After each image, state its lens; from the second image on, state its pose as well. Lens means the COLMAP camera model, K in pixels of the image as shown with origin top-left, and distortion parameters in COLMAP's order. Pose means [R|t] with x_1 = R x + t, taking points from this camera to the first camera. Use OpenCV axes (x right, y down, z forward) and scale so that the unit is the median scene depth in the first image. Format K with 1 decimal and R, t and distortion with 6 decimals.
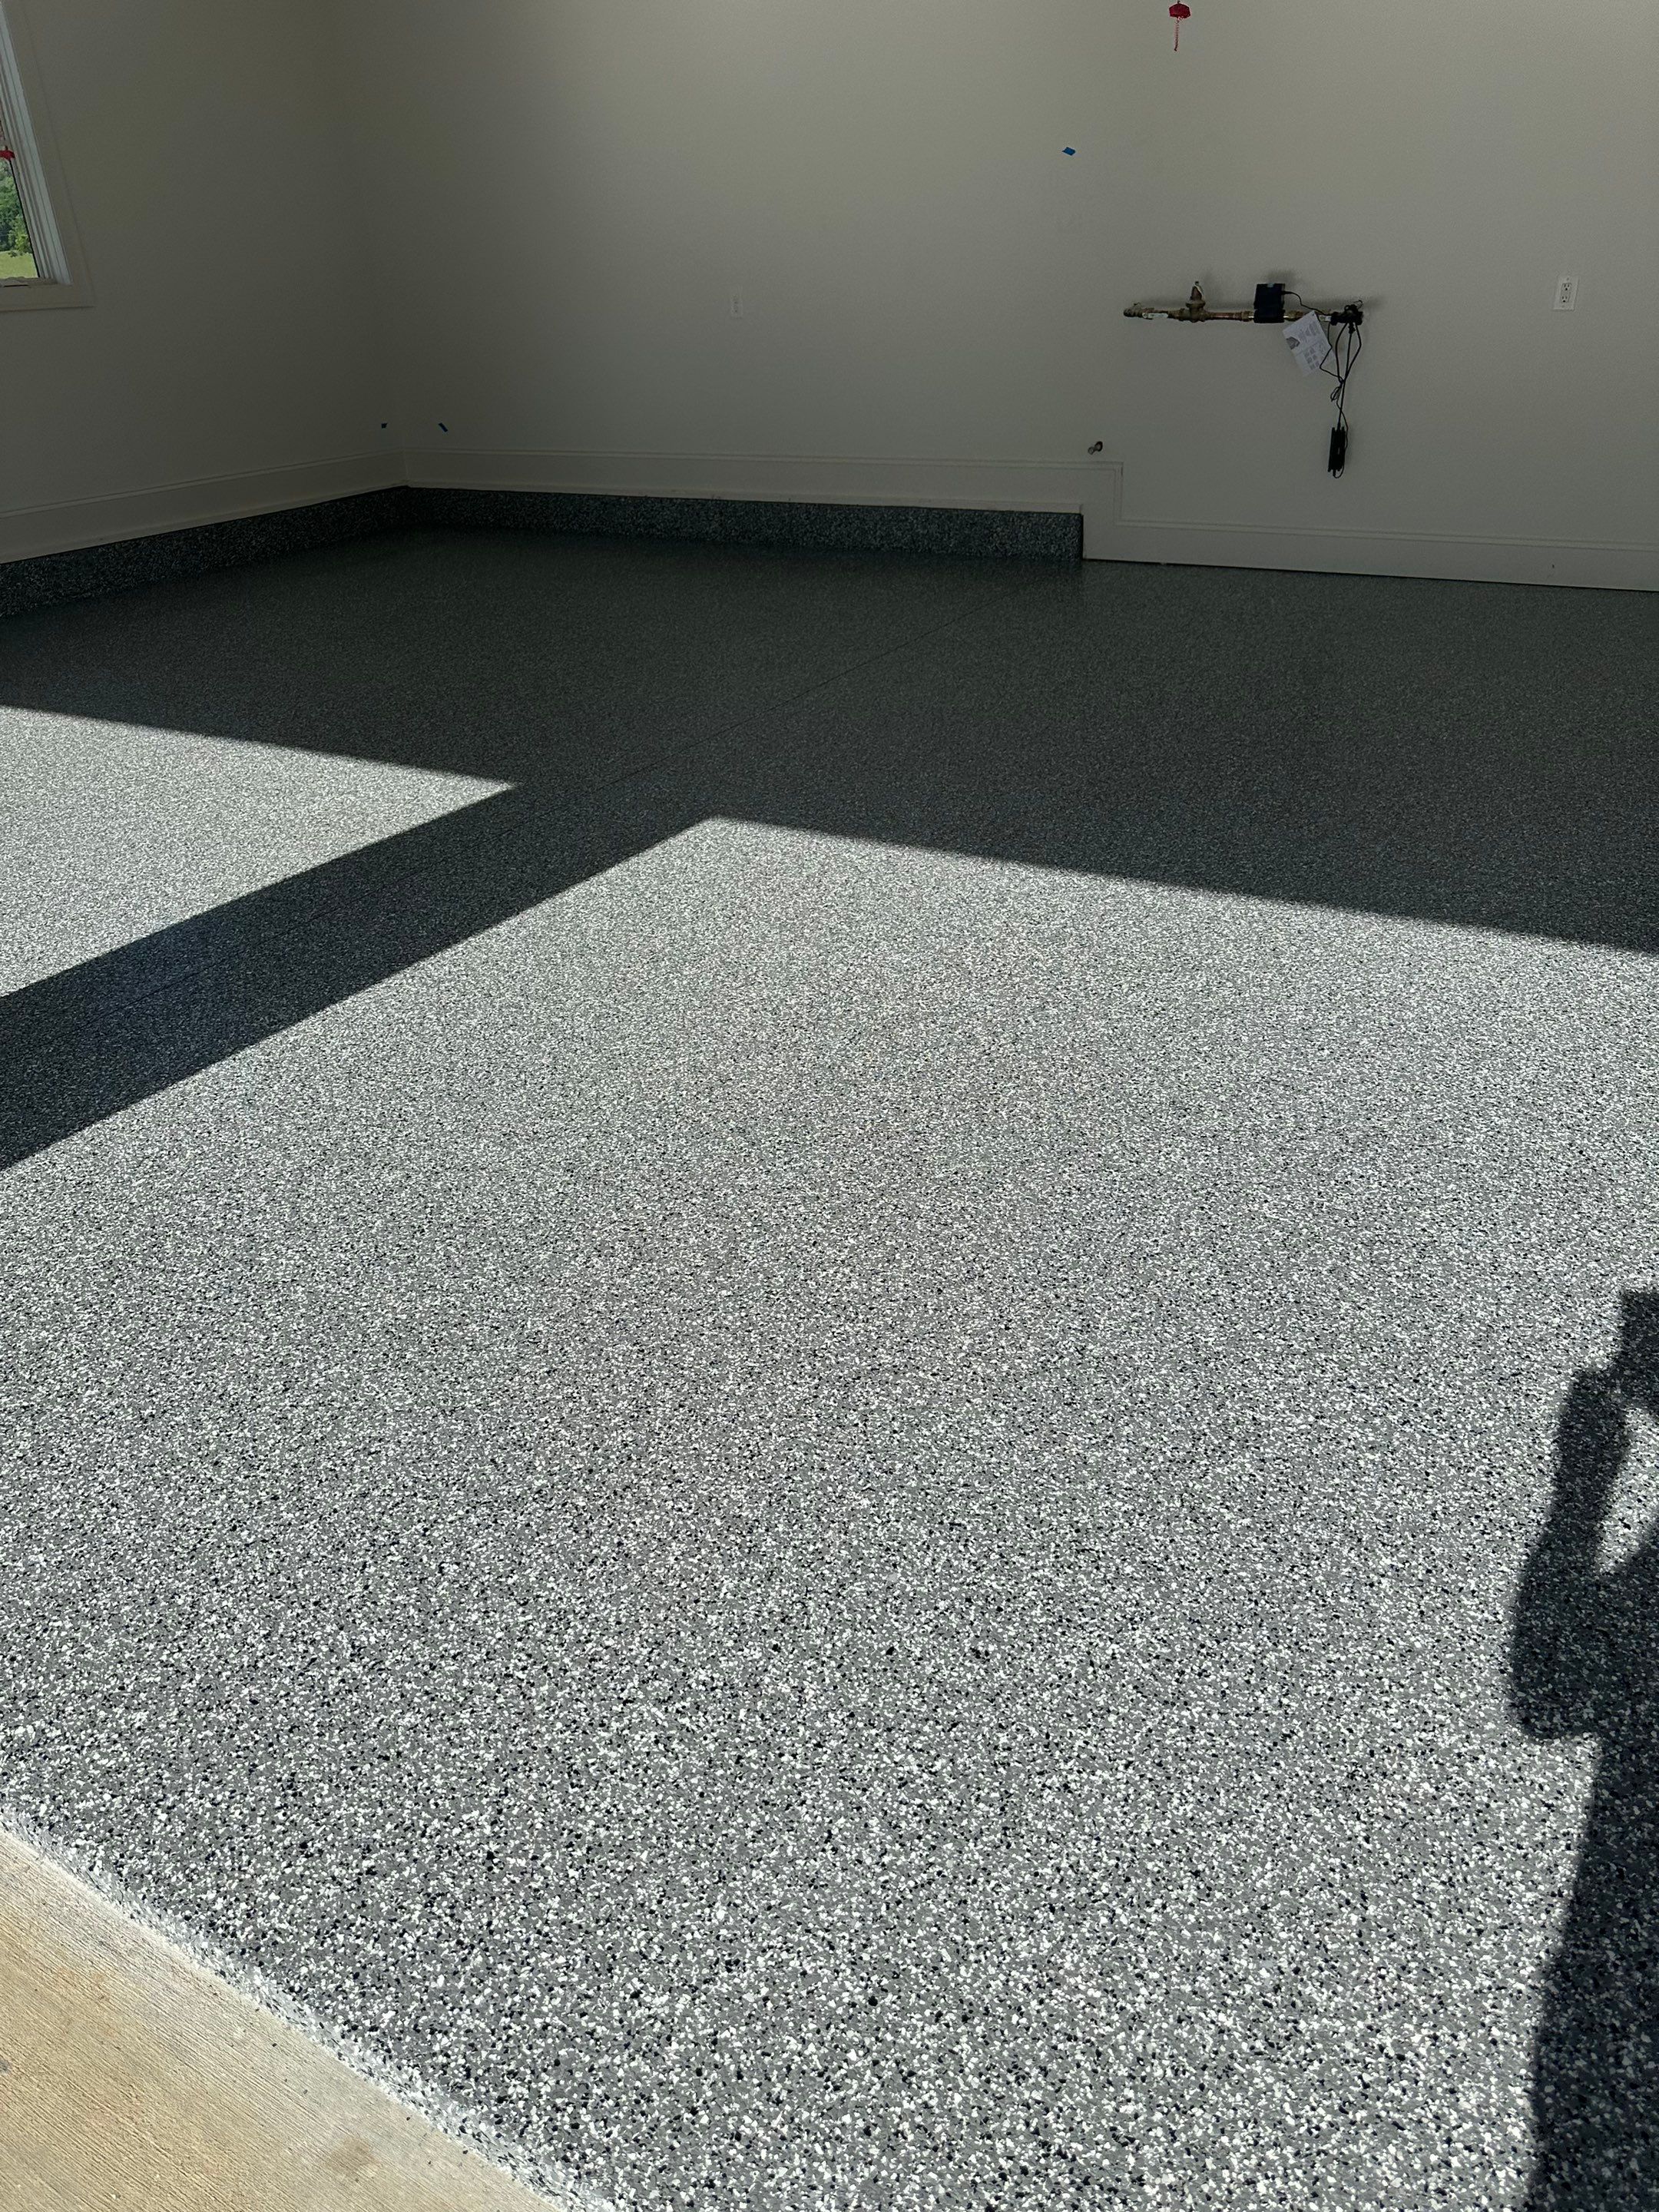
lens RADIAL K [[1560.8, 0, 841.9], [0, 1560.8, 1101.6], [0, 0, 1]] dist [0.075660, -0.092647]
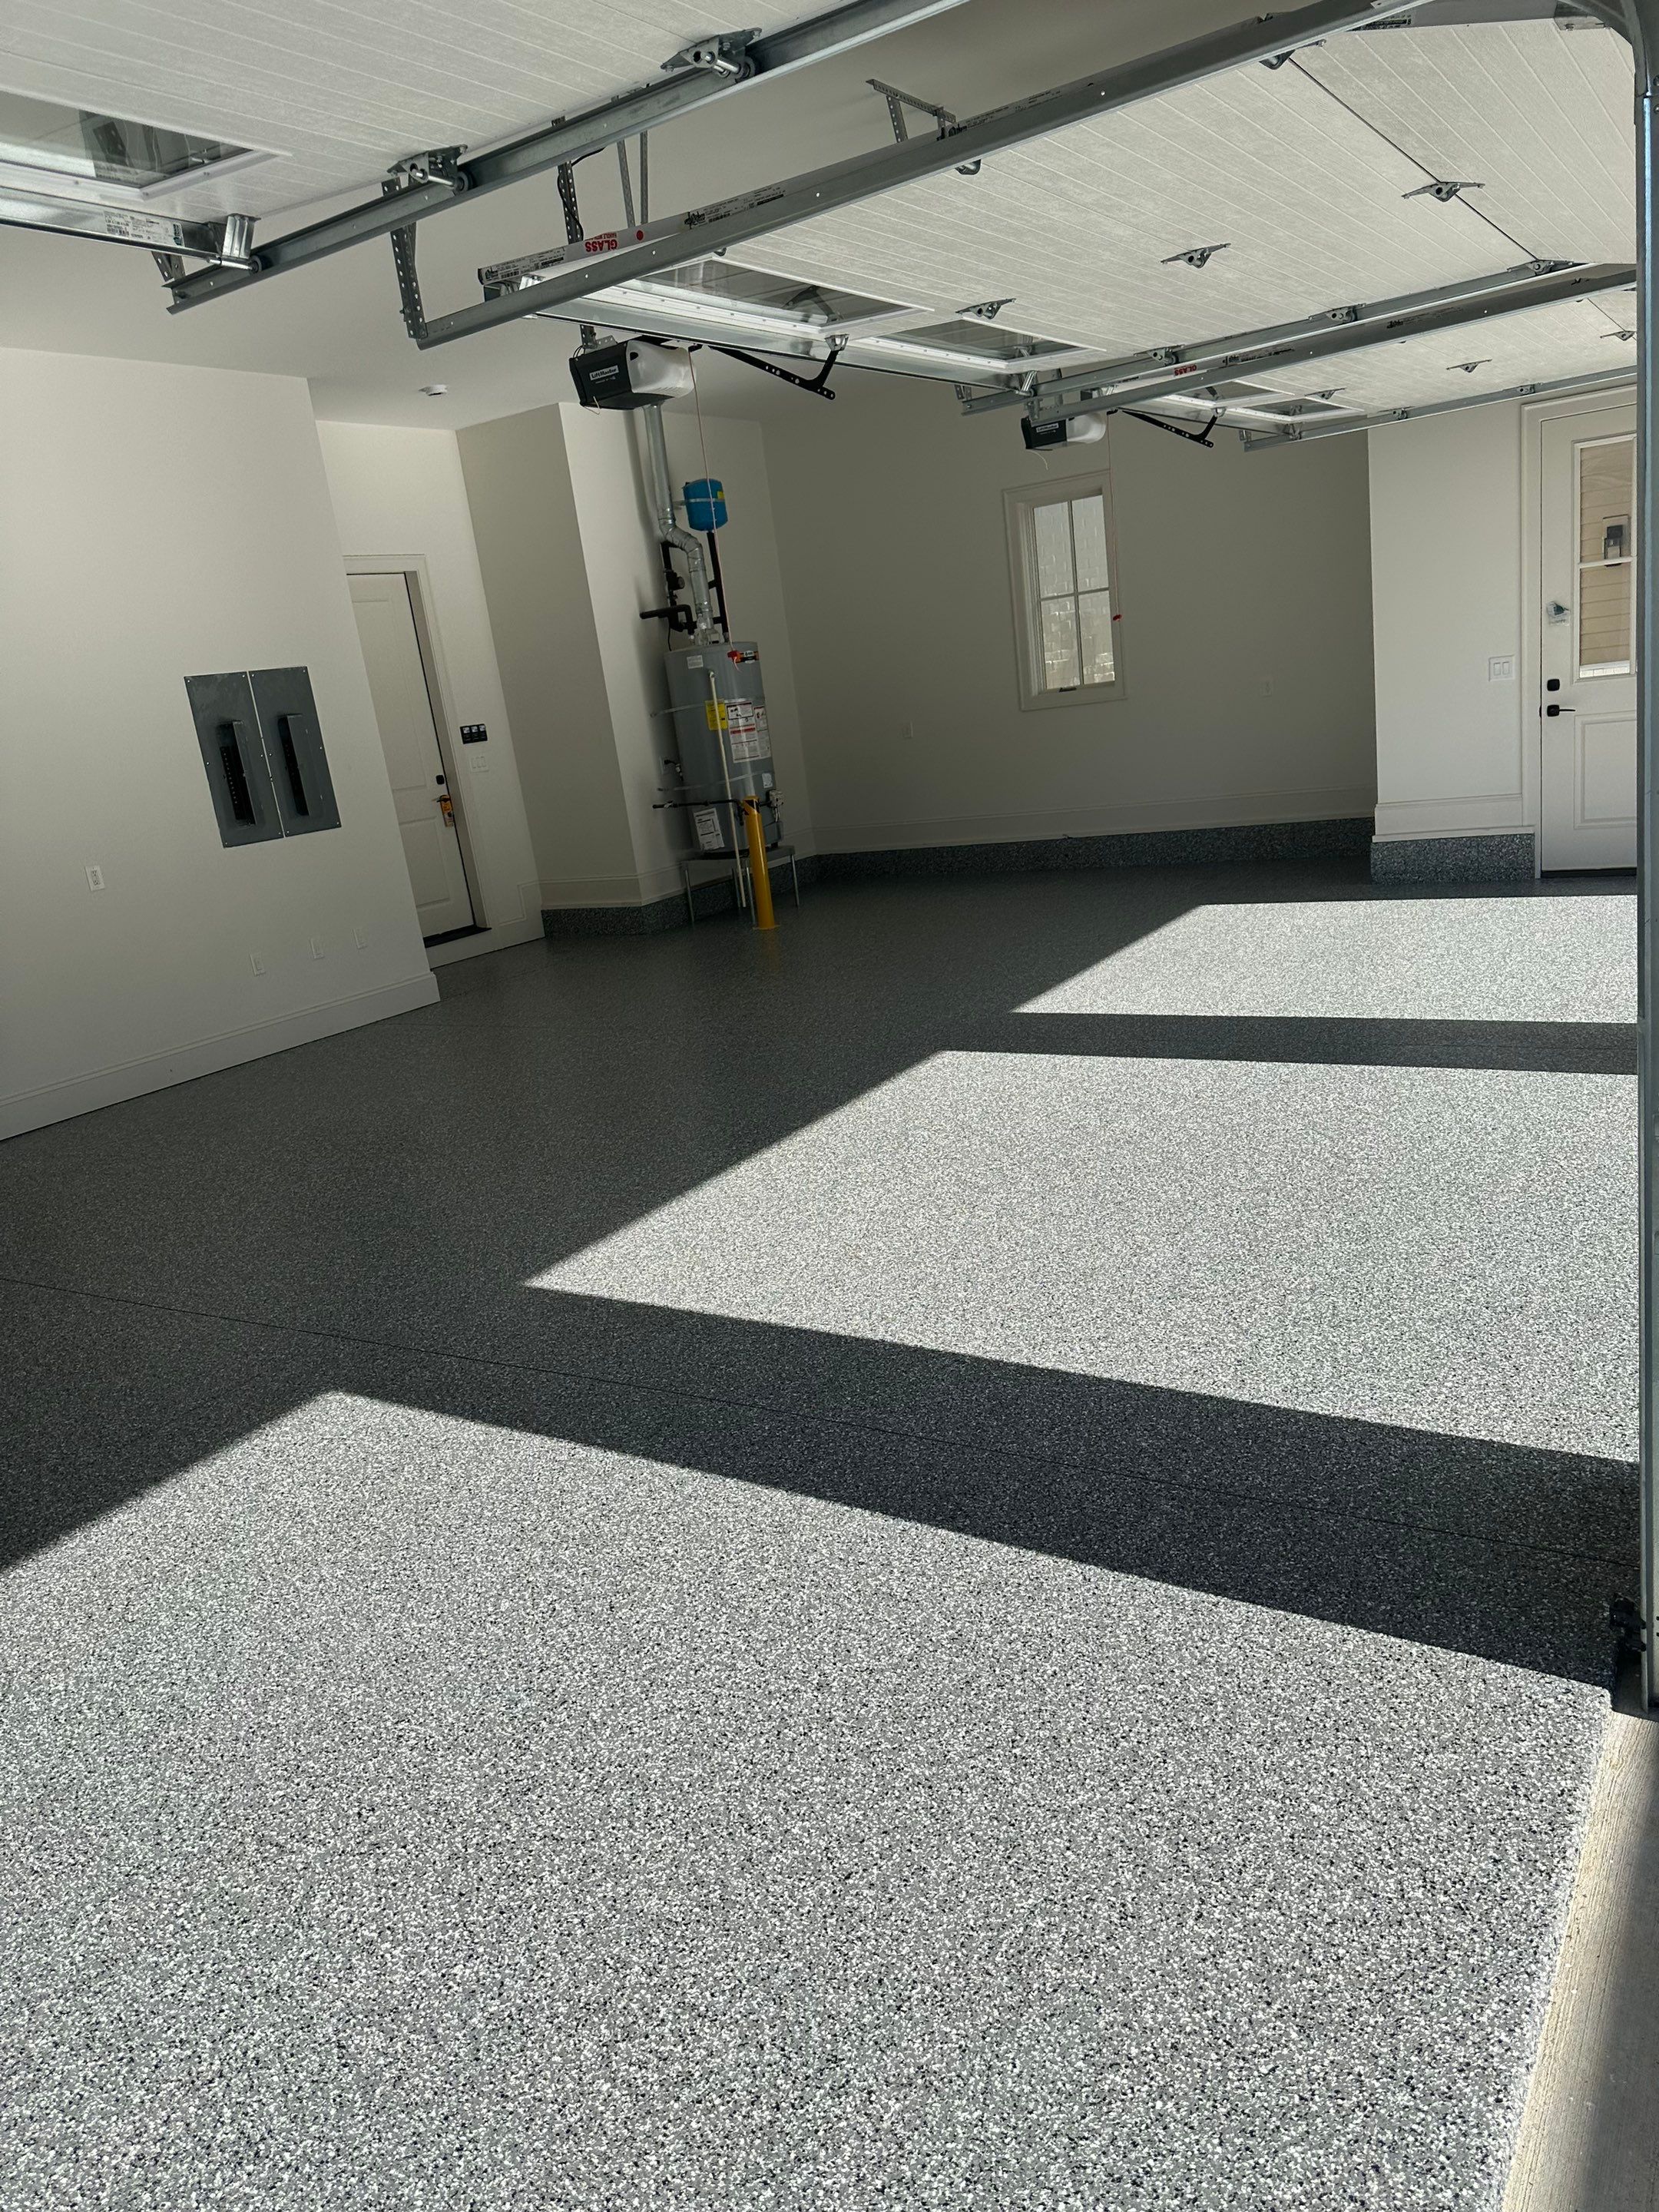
lens RADIAL K [[1560.8, 0, 833.7], [0, 1560.8, 1093.0], [0, 0, 1]] dist [0.075660, -0.092647]
pose [[0.037833, -0.223029, 0.974077, -1.700375], [0.580790, 0.798137, 0.160187, -0.526425], [-0.813174, 0.559674, 0.159729, 0.941815]]
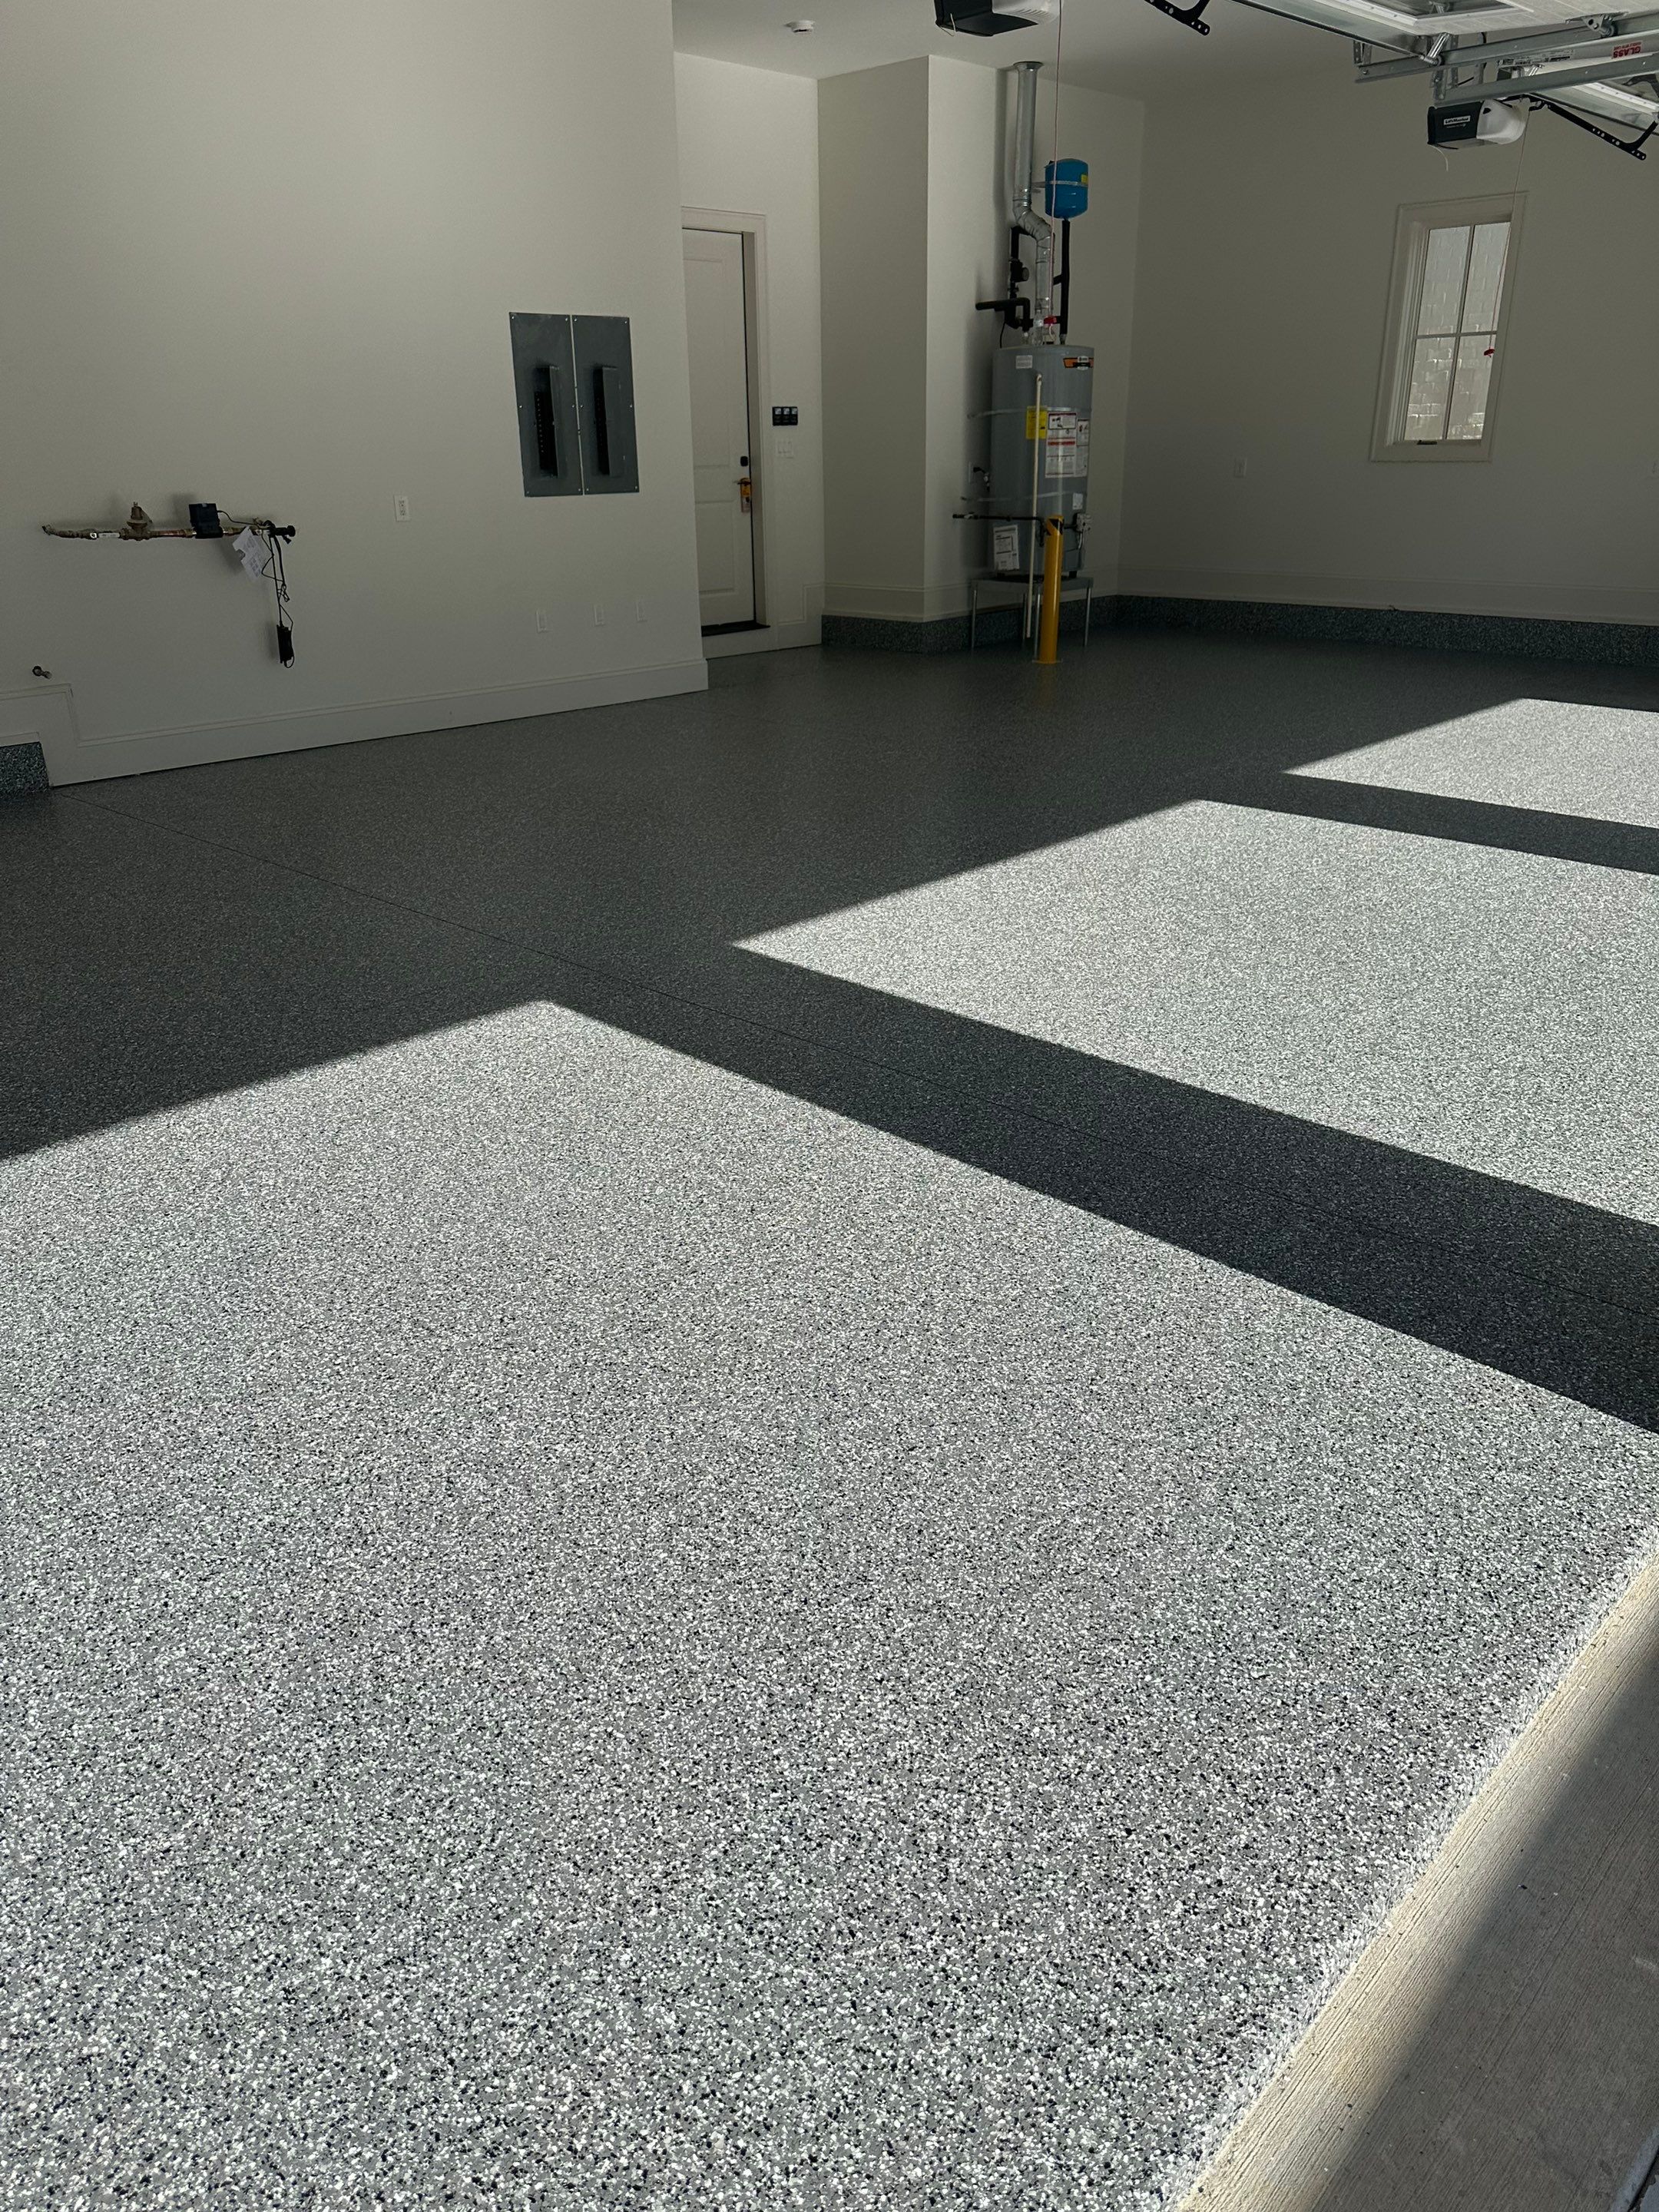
lens RADIAL K [[1560.8, 0, 822.7], [0, 1560.8, 1104.5], [0, 0, 1]] dist [0.075660, -0.092647]
pose [[0.239829, -0.344643, 0.907581, -1.735484], [0.467812, 0.860193, 0.203028, -0.439192], [-0.850667, 0.375885, 0.367527, 0.940036]]
